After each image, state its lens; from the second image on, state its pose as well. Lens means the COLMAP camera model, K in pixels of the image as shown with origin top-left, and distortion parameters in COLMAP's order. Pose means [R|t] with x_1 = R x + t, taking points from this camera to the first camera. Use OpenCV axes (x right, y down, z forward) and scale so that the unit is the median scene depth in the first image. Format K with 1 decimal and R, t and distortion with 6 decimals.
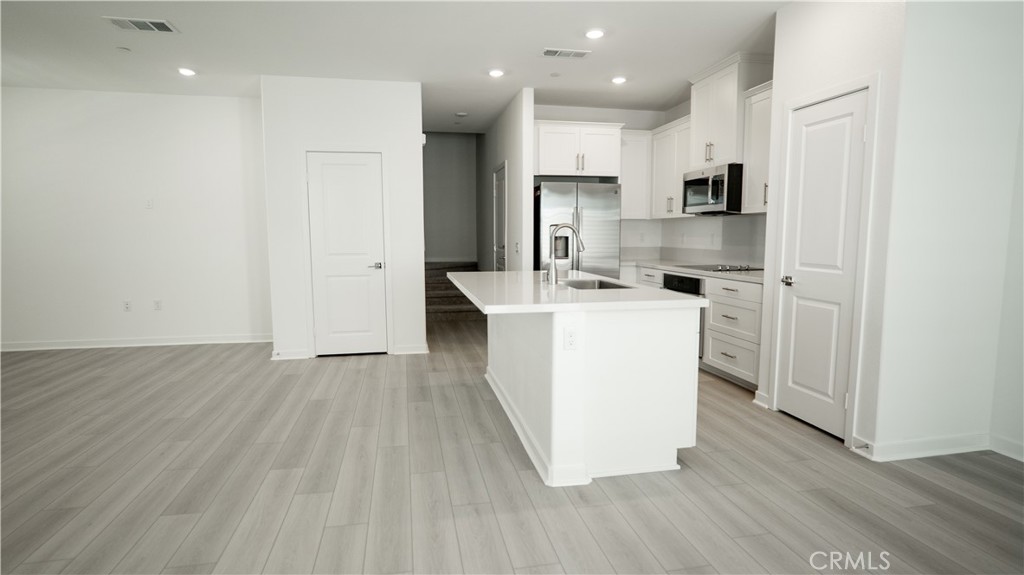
lens RADIAL K [[537.4, 0, 512.6], [0, 537.4, 289.3], [0, 0, 1]] dist [-0.015805, 0.011391]
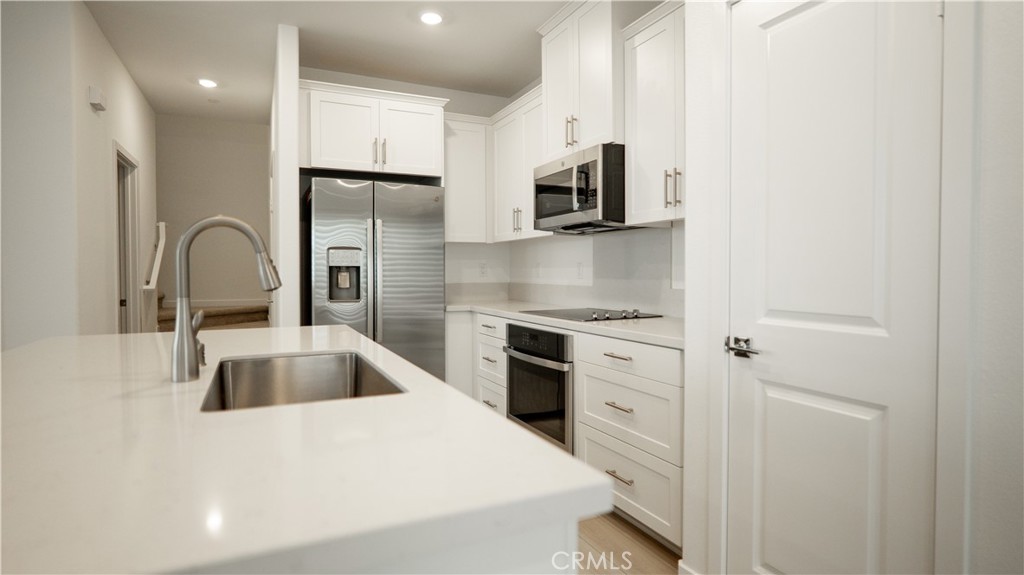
lens RADIAL K [[531.6, 0, 507.1], [0, 531.6, 289.0], [0, 0, 1]] dist [-0.015754, 0.009951]
pose [[0.971613, -0.010005, 0.236366, 0.143995], [0.026944, 0.997284, -0.068542, -0.029673], [-0.235038, 0.072965, 0.969244, 0.425613]]
